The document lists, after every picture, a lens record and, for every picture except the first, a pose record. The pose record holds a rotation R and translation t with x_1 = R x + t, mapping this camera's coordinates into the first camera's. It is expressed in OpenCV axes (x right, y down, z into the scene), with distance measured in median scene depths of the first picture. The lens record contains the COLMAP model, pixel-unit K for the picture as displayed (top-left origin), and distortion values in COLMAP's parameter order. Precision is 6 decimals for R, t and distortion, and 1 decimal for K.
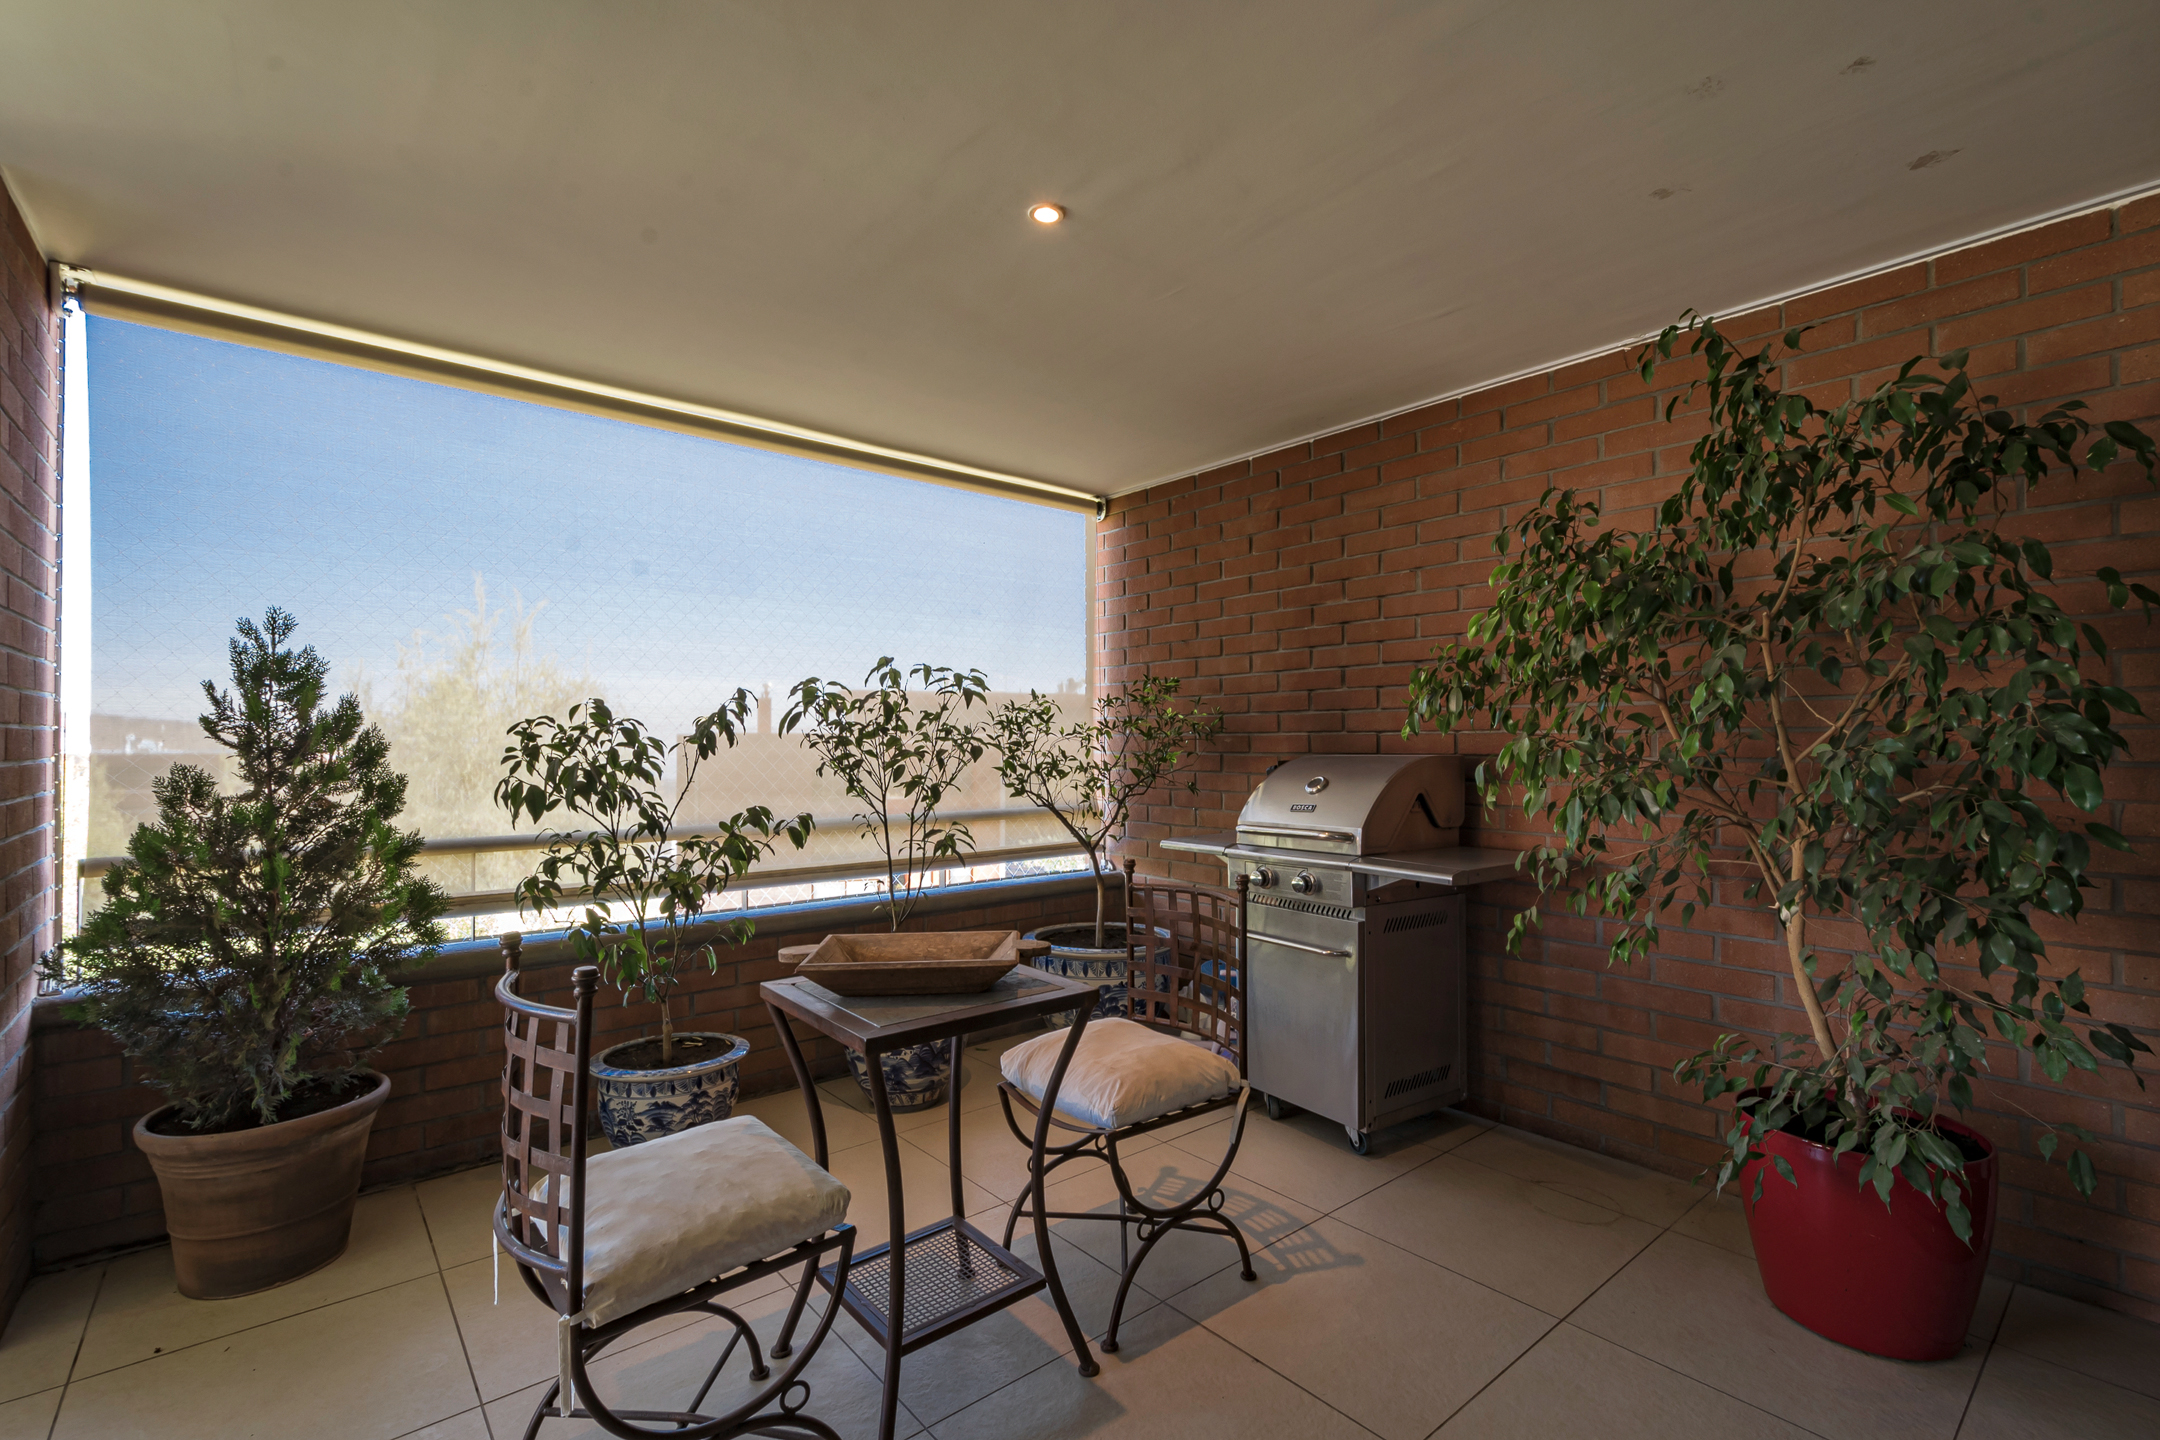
lens RADIAL K [[966.8, 0, 1080.0], [0, 966.8, 720.0], [0, 0, 1]] dist [0.002342, 0.000295]
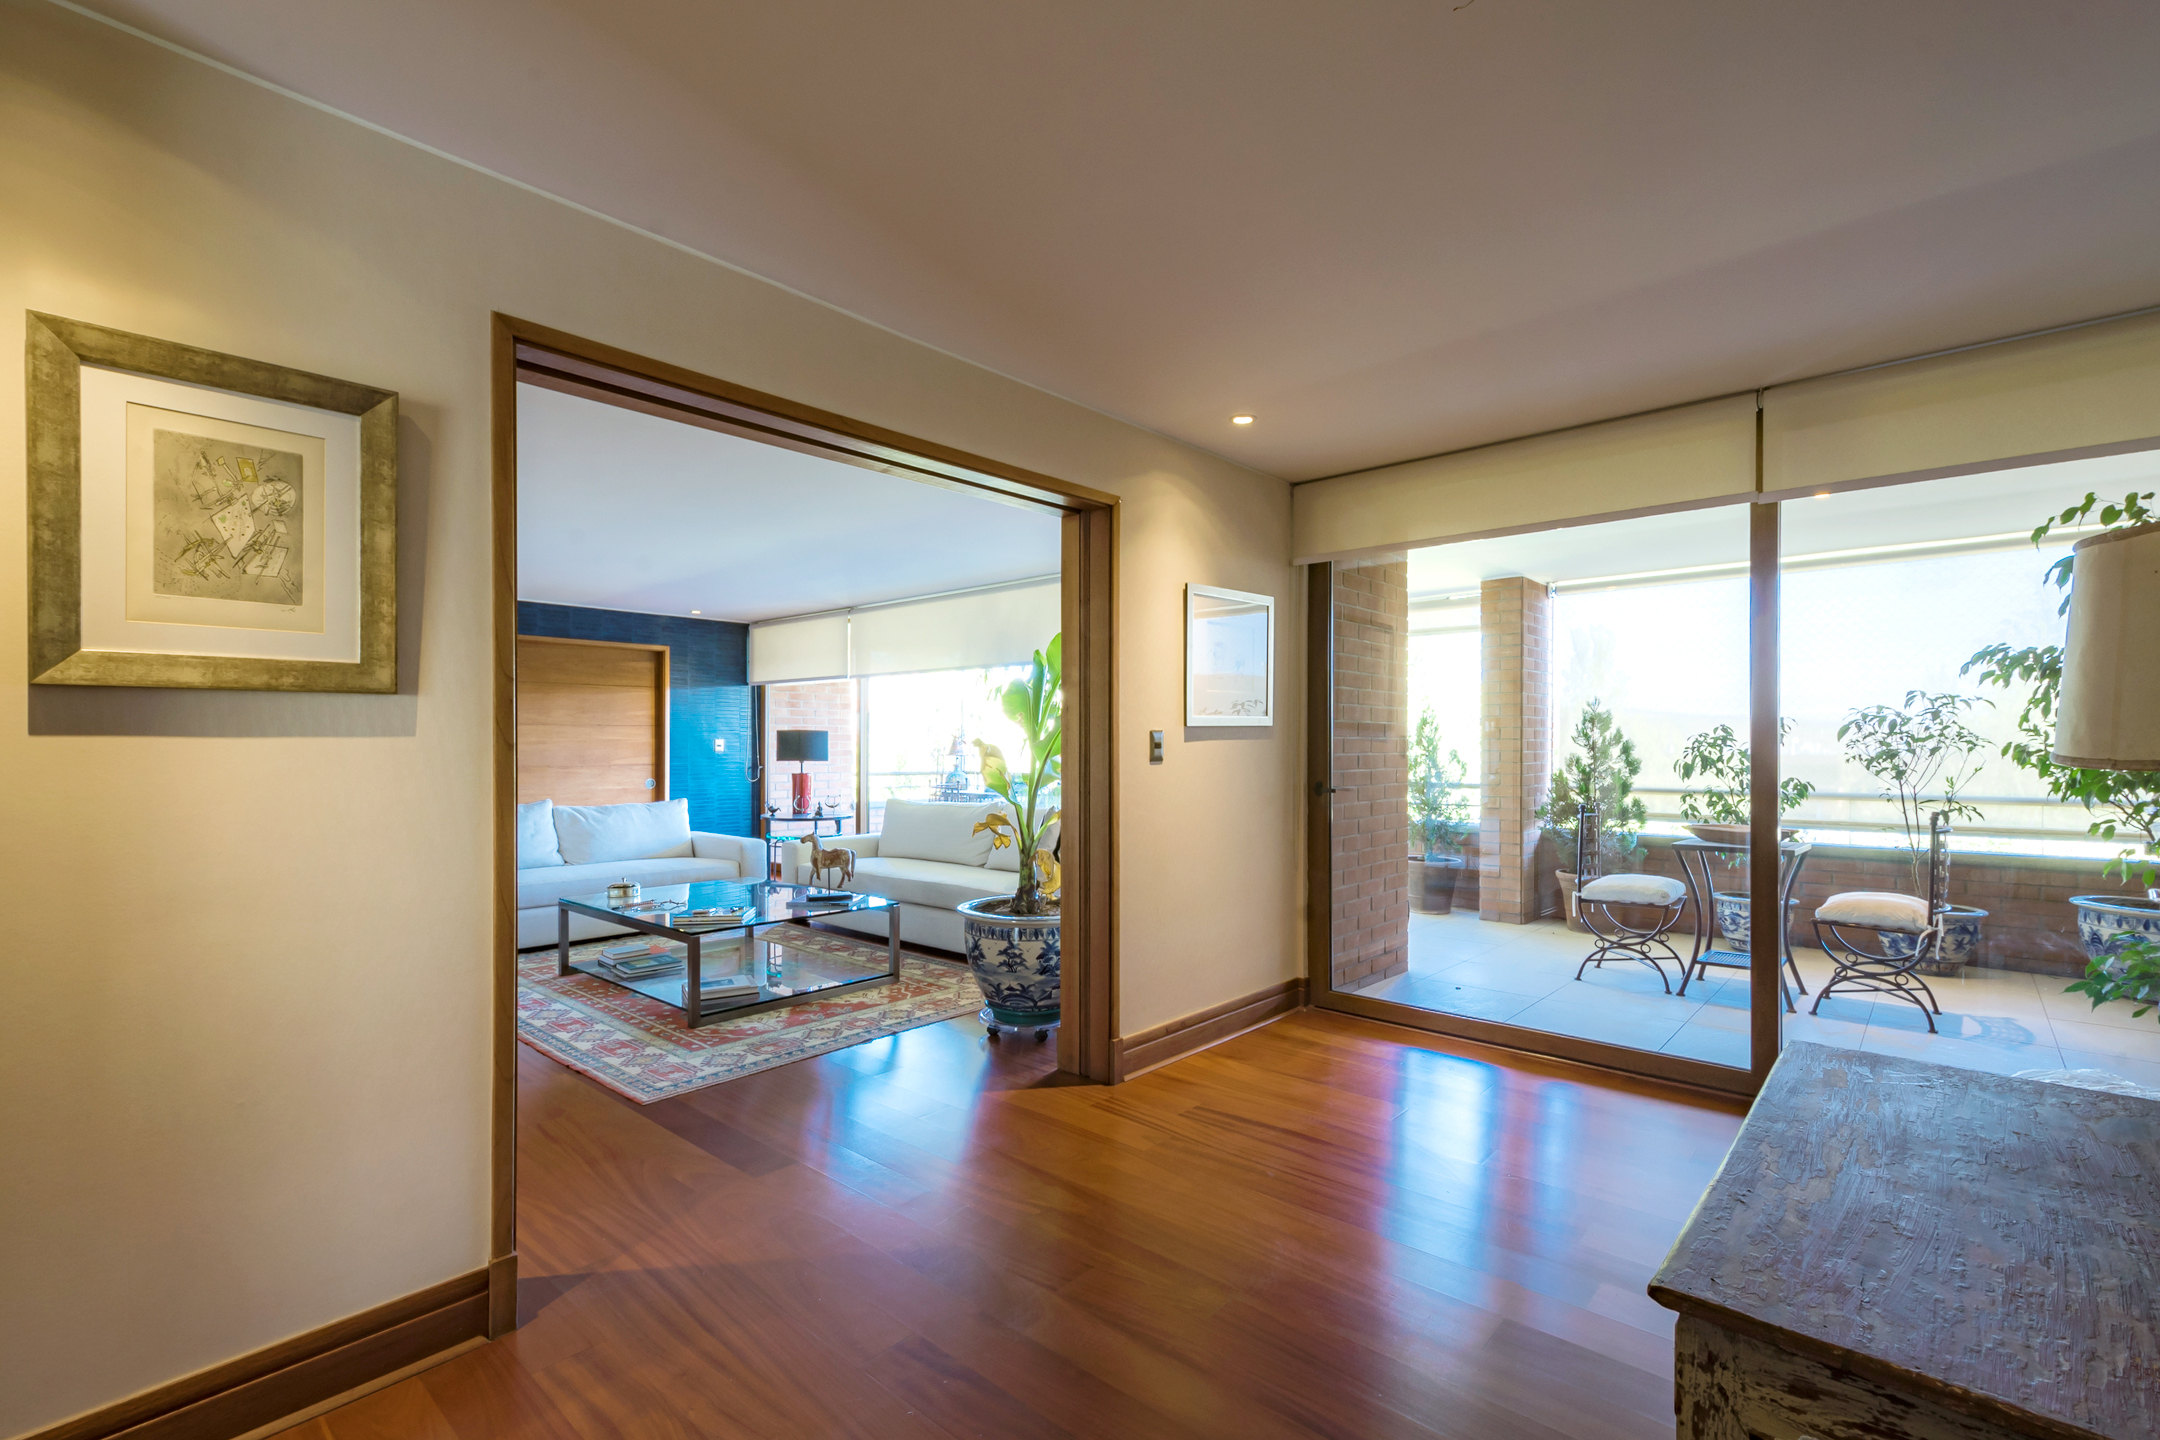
lens RADIAL K [[984.9, 0, 1079.4], [0, 984.9, 752.7], [0, 0, 1]] dist [0.000939, 0.000079]
pose [[0.130882, -0.000239, -0.991398, 1.711226], [0.010618, 0.999943, 0.001161, 0.024972], [0.991341, -0.010679, 0.130877, -0.804625]]
